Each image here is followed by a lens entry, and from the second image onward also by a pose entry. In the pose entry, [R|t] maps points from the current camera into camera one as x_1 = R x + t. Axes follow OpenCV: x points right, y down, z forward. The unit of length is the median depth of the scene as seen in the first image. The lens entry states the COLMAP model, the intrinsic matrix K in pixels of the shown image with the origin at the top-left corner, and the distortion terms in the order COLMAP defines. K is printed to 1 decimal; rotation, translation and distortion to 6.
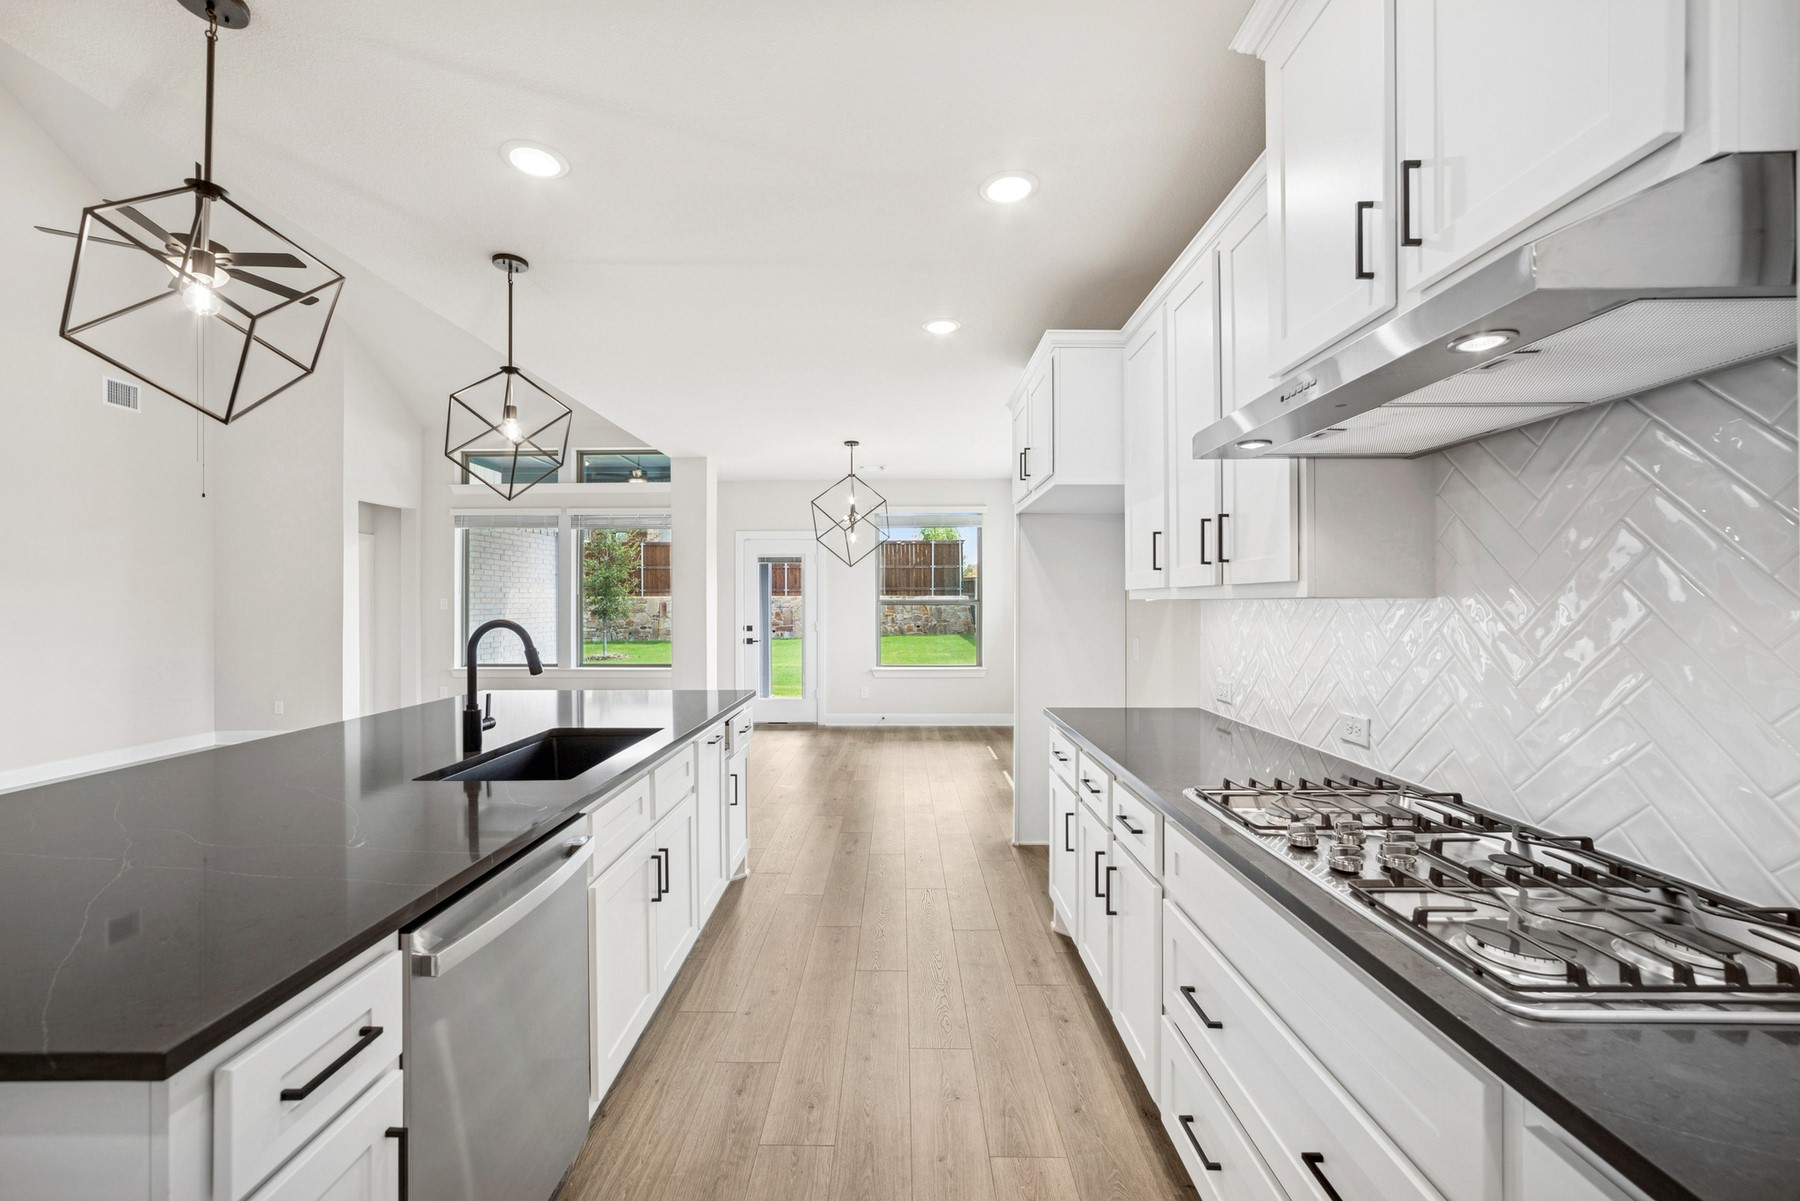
lens RADIAL K [[703.2, 0, 894.8], [0, 703.2, 597.4], [0, 0, 1]] dist [-0.016456, 0.000326]
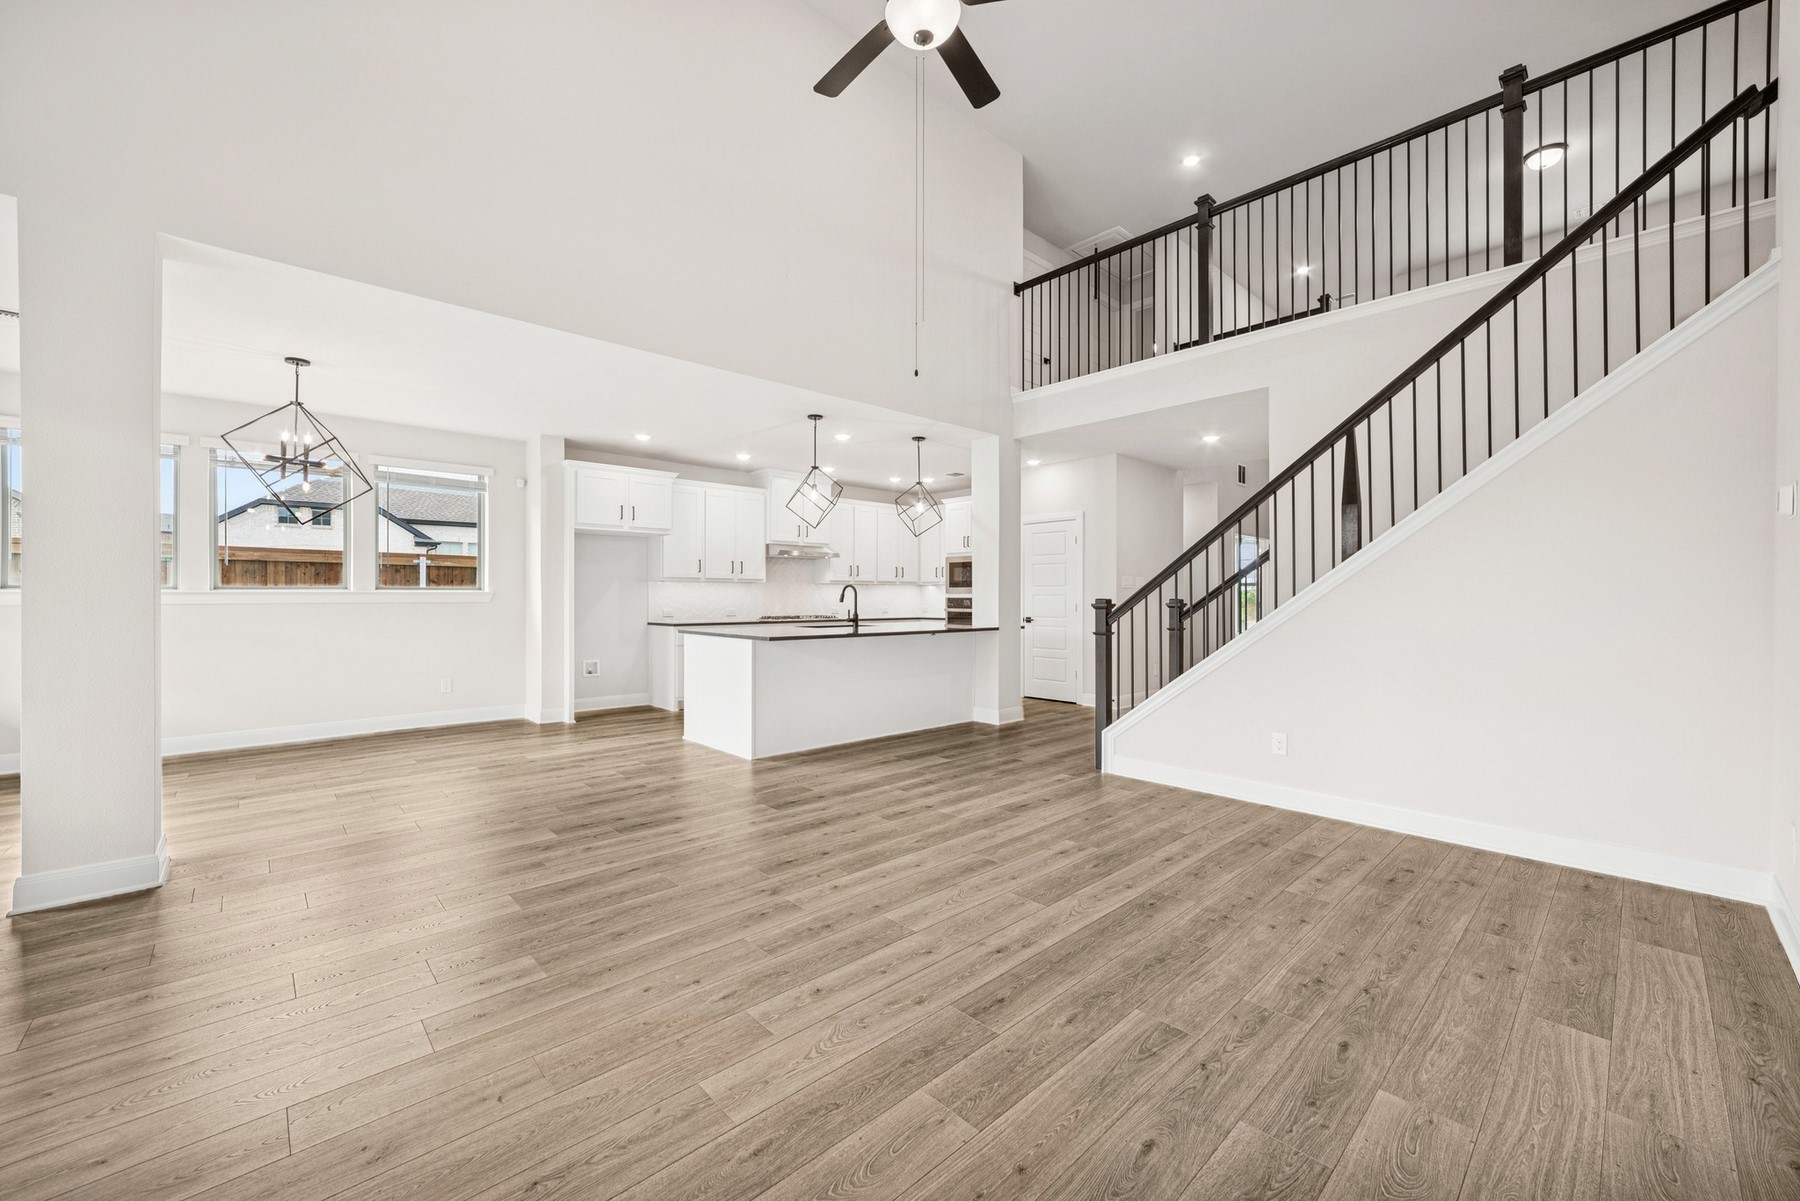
lens RADIAL K [[703.2, 0, 894.8], [0, 703.2, 597.4], [0, 0, 1]] dist [-0.016456, 0.000326]
pose [[-0.688519, 0.004043, 0.725207, -0.264687], [-0.003175, 0.999958, -0.008588, 0.010218], [-0.725212, -0.008216, -0.688477, 0.263107]]
